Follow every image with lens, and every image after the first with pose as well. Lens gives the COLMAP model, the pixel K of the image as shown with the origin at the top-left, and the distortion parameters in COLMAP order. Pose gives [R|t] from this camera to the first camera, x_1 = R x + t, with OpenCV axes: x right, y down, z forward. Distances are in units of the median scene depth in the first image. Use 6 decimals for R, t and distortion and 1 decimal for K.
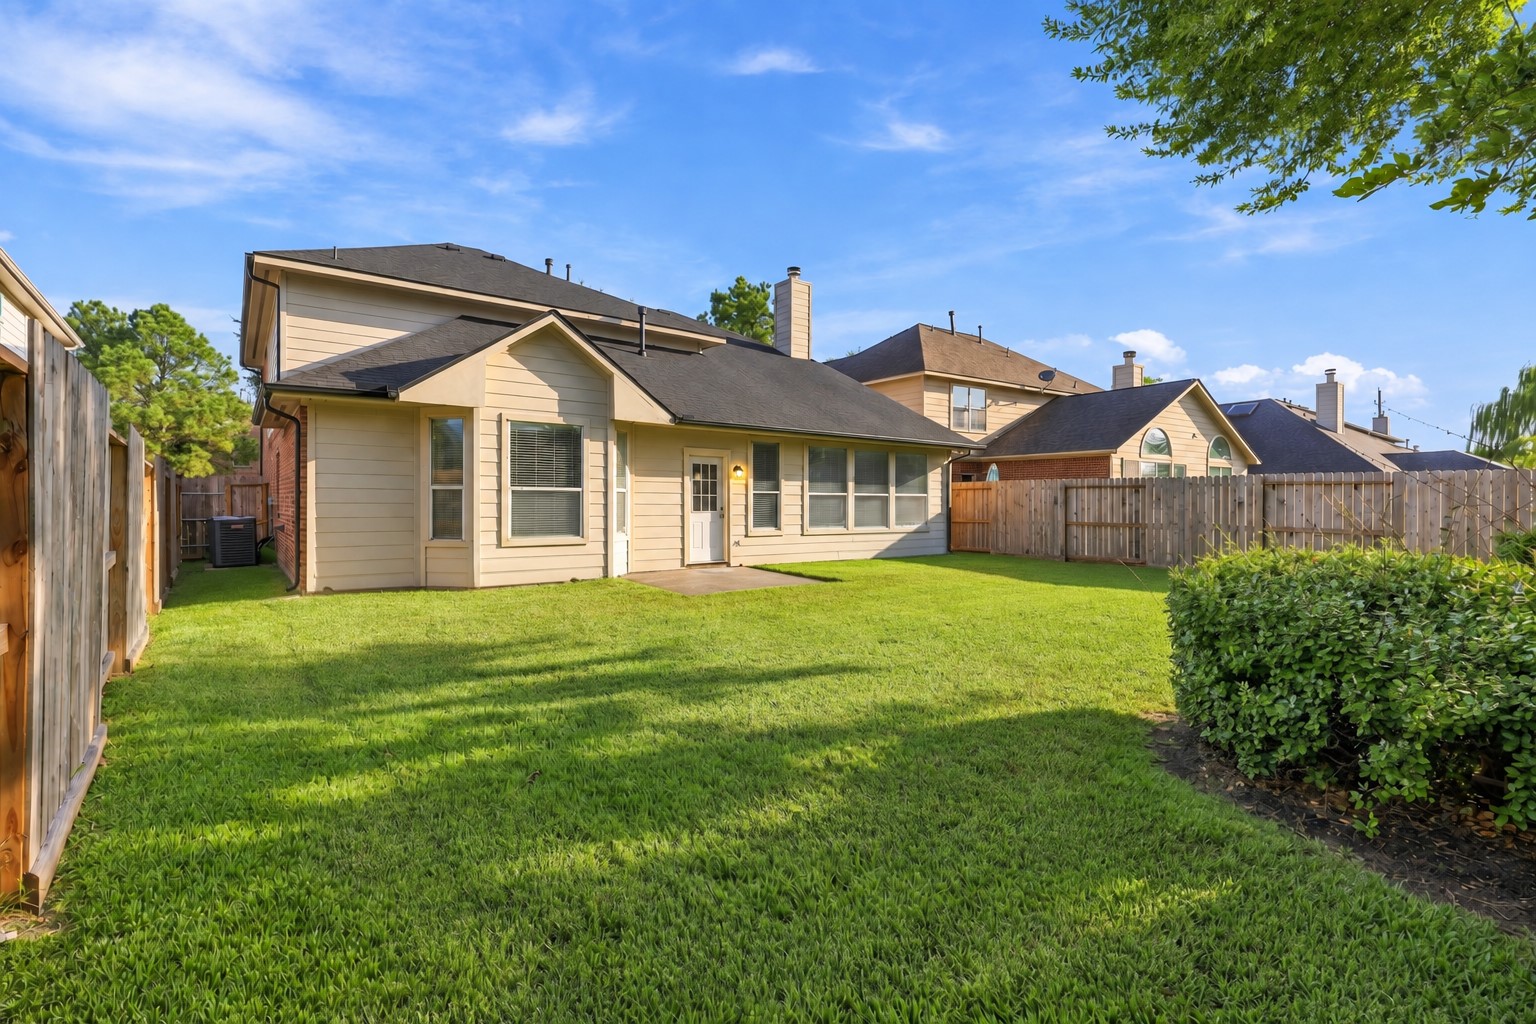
lens RADIAL K [[705.6, 0, 766.5], [0, 705.6, 504.8], [0, 0, 1]] dist [0.003319, -0.000784]
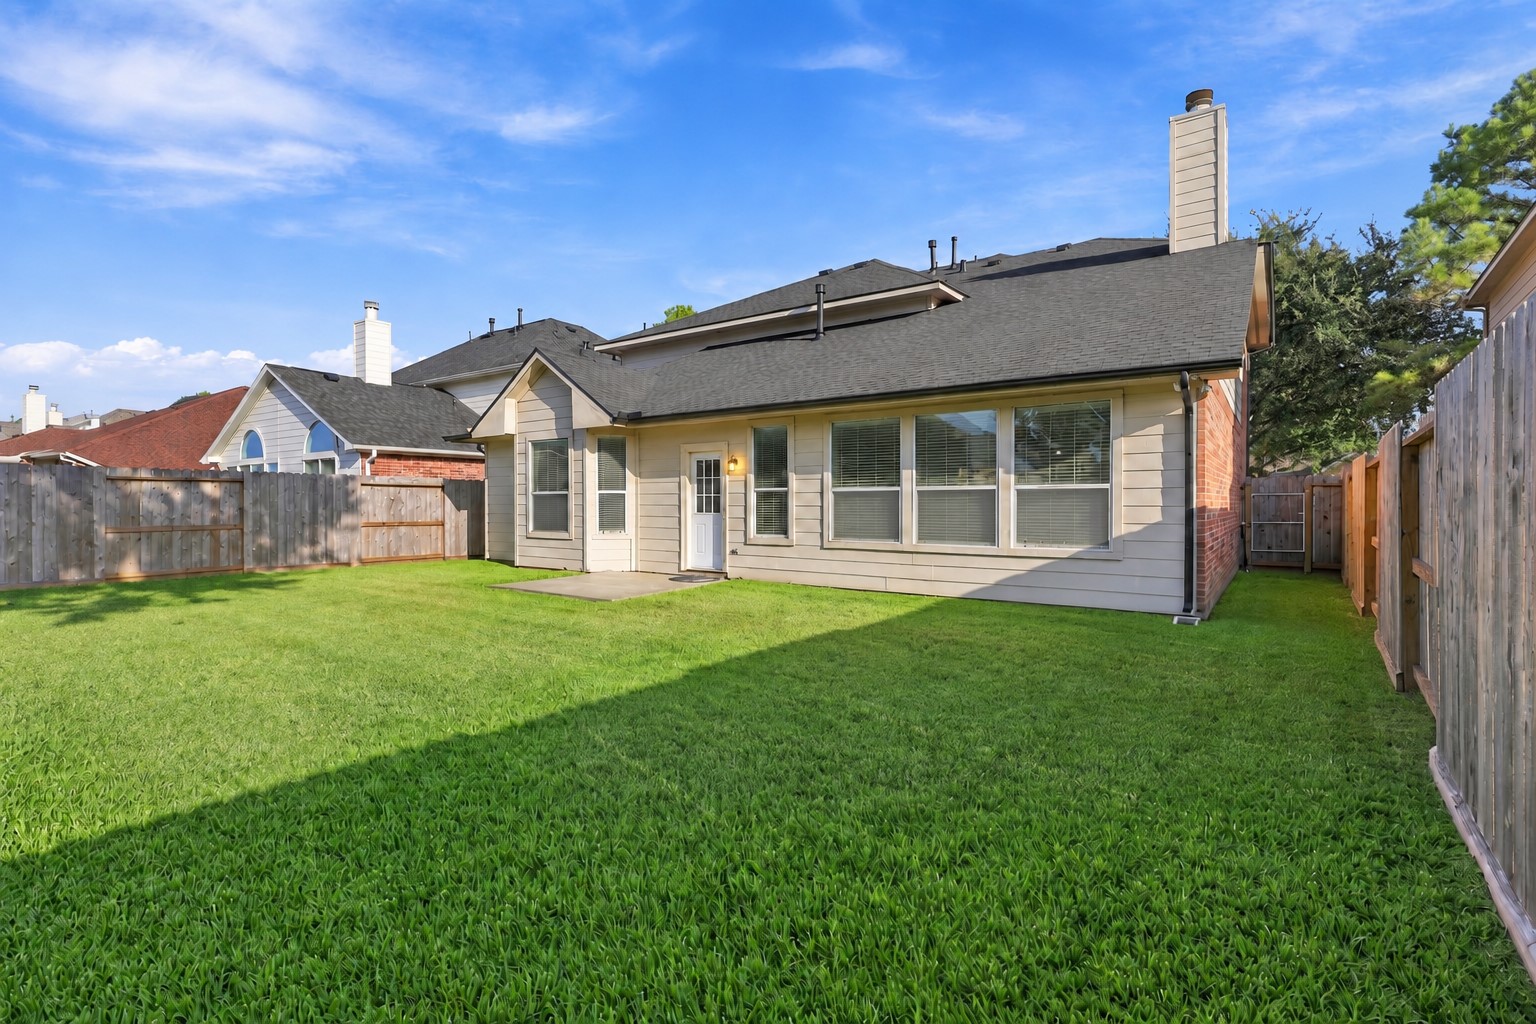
lens RADIAL K [[705.6, 0, 767.2], [0, 705.6, 510.3], [0, 0, 1]] dist [0.003319, -0.000784]
pose [[0.309846, 0.000599, -0.950787, 0.753307], [-0.002783, 0.999996, -0.000277, 0.005446], [0.950783, 0.002731, 0.309846, 0.760288]]
